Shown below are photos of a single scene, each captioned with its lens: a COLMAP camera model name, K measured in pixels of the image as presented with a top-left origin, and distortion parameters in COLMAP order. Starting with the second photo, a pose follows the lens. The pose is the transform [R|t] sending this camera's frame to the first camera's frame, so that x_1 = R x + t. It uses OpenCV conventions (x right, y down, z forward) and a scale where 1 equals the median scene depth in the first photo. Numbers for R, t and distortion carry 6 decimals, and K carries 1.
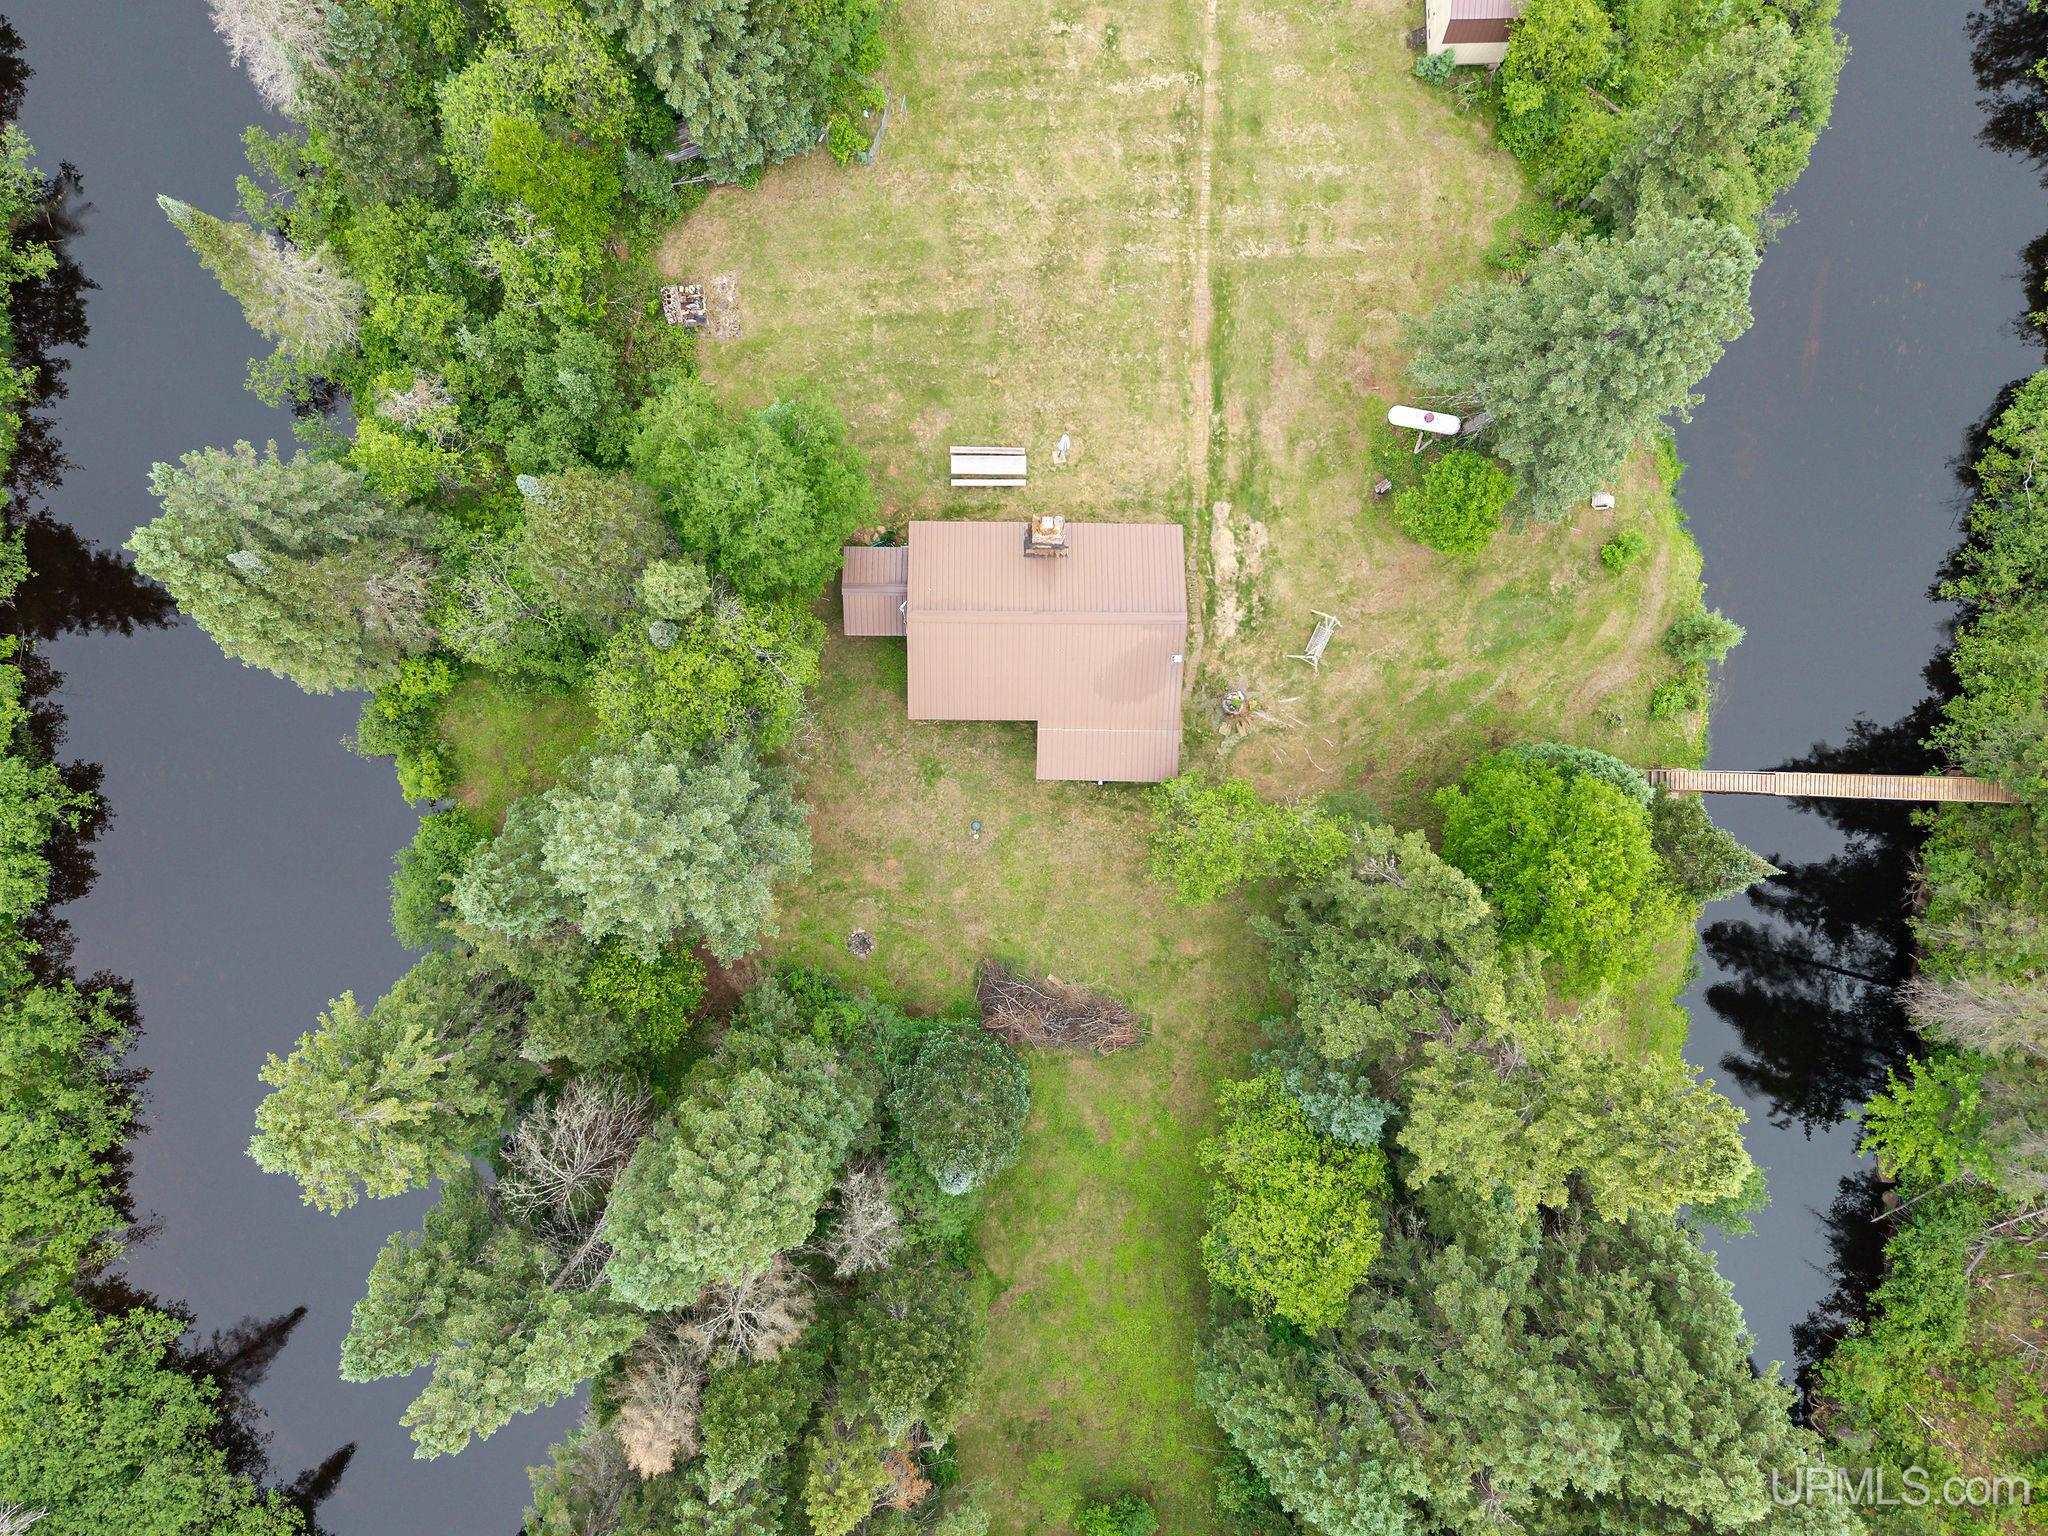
lens RADIAL K [[1397.9, 0, 1024.0], [0, 1397.9, 768.0], [0, 0, 1]] dist [0.058160, -0.047145]
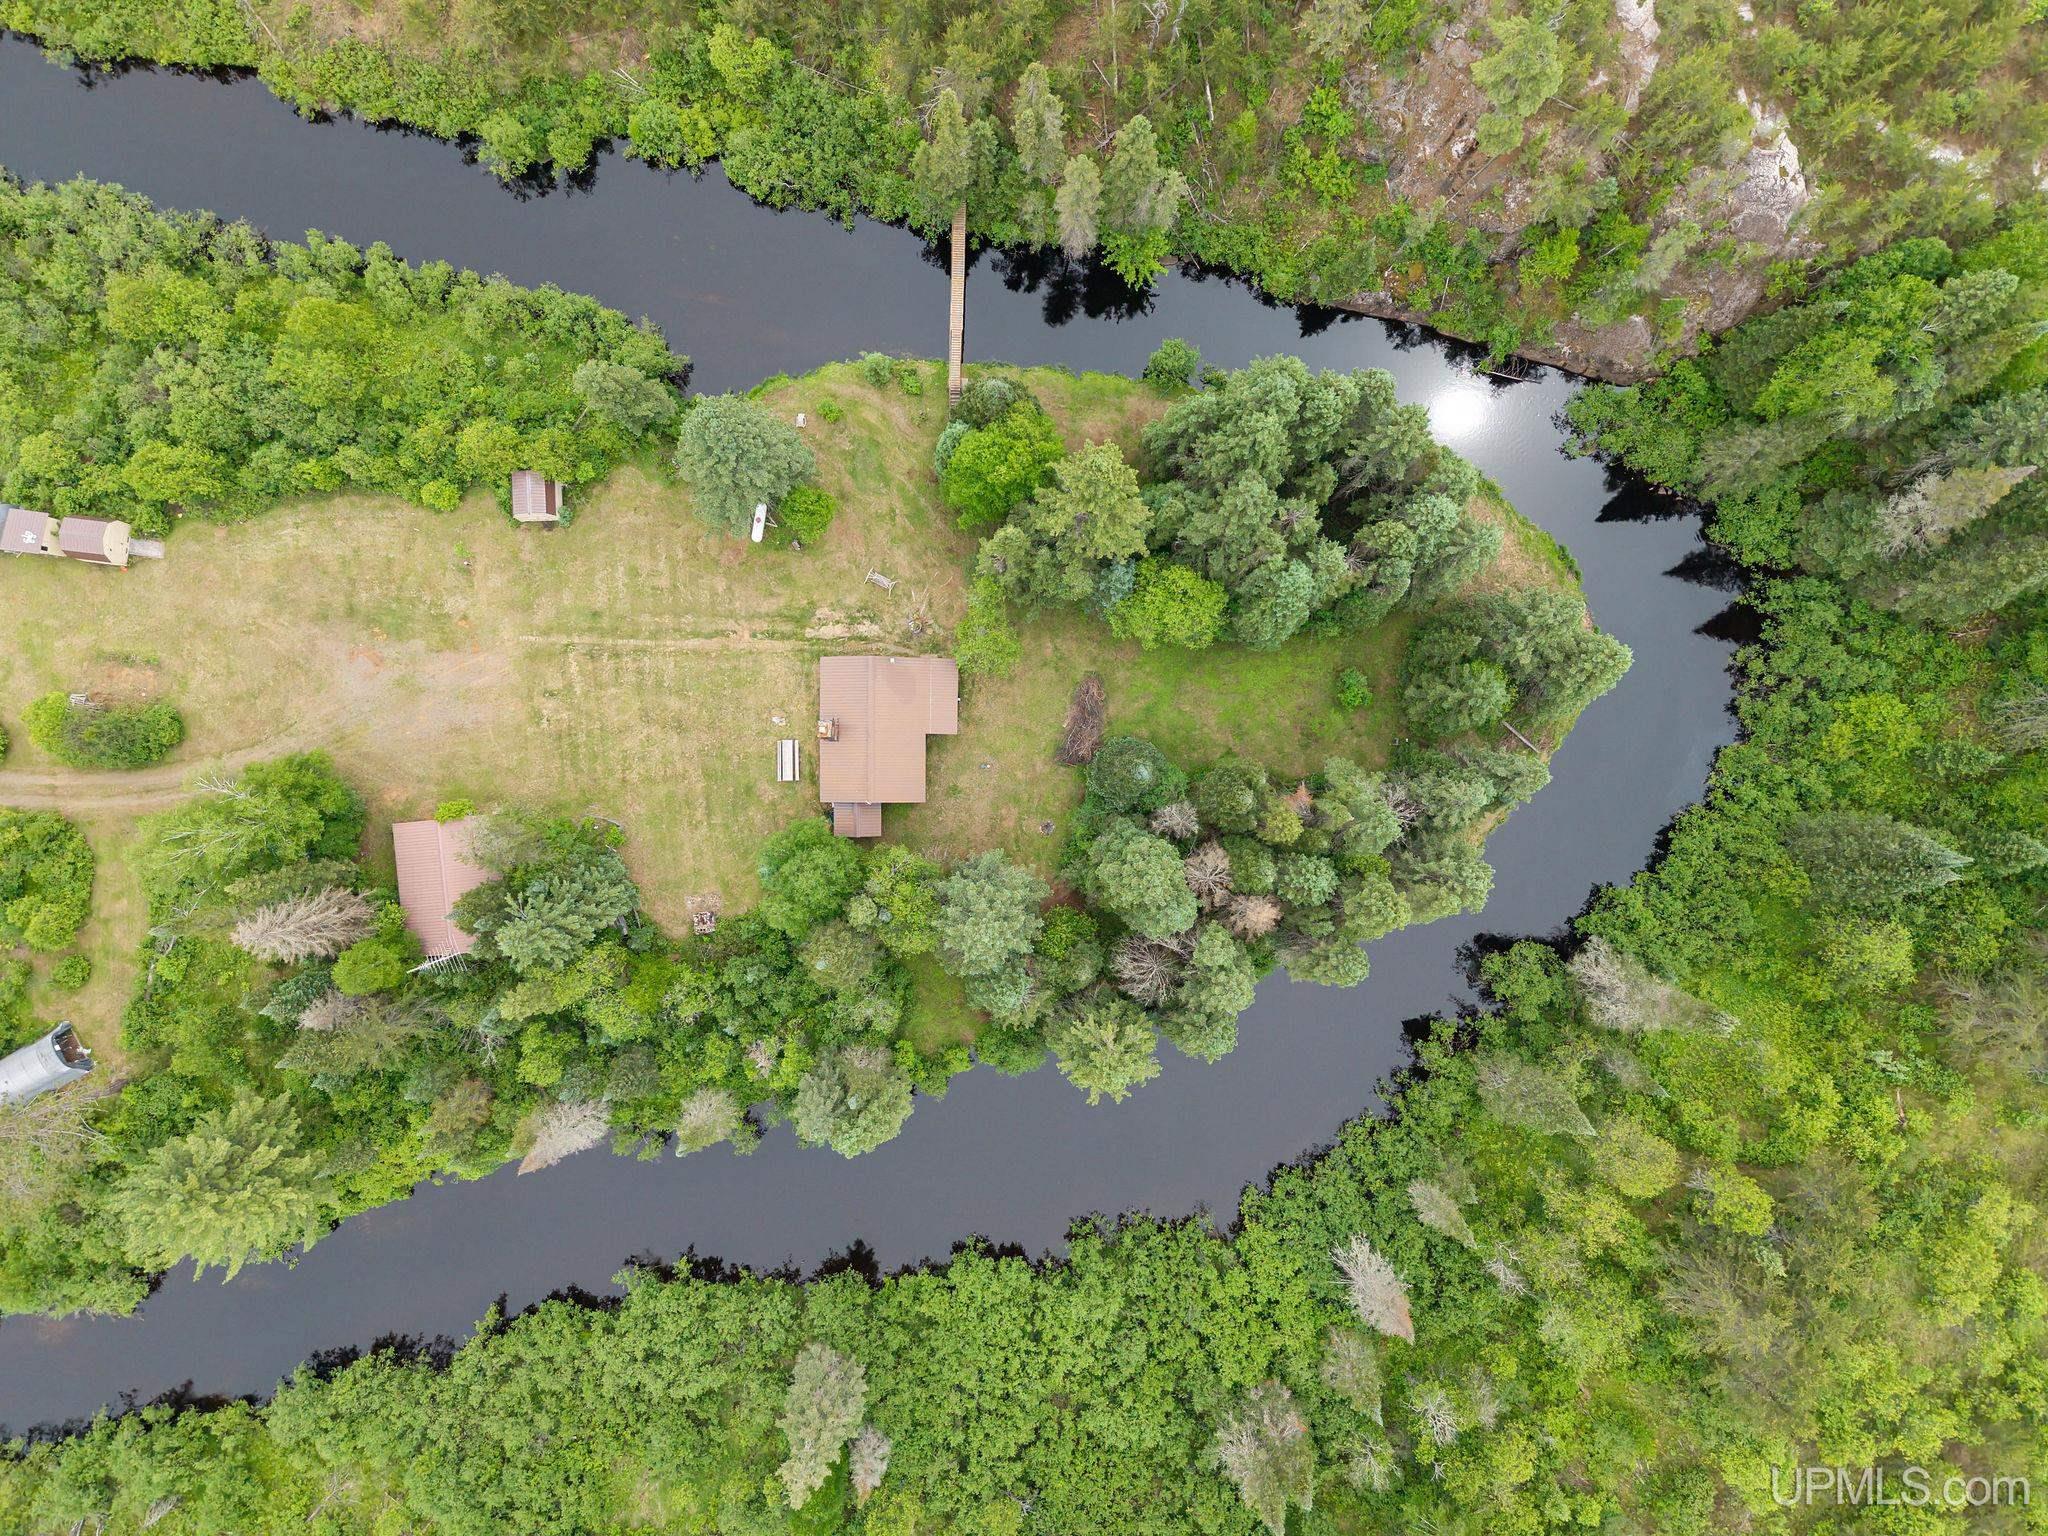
lens RADIAL K [[1397.9, 0, 1024.0], [0, 1397.9, 768.0], [0, 0, 1]] dist [0.058160, -0.047145]
pose [[-0.004302, -0.999538, -0.030086, 0.019503], [0.999427, -0.005308, 0.033436, 0.035440], [-0.033581, -0.029925, 0.998988, -0.882298]]
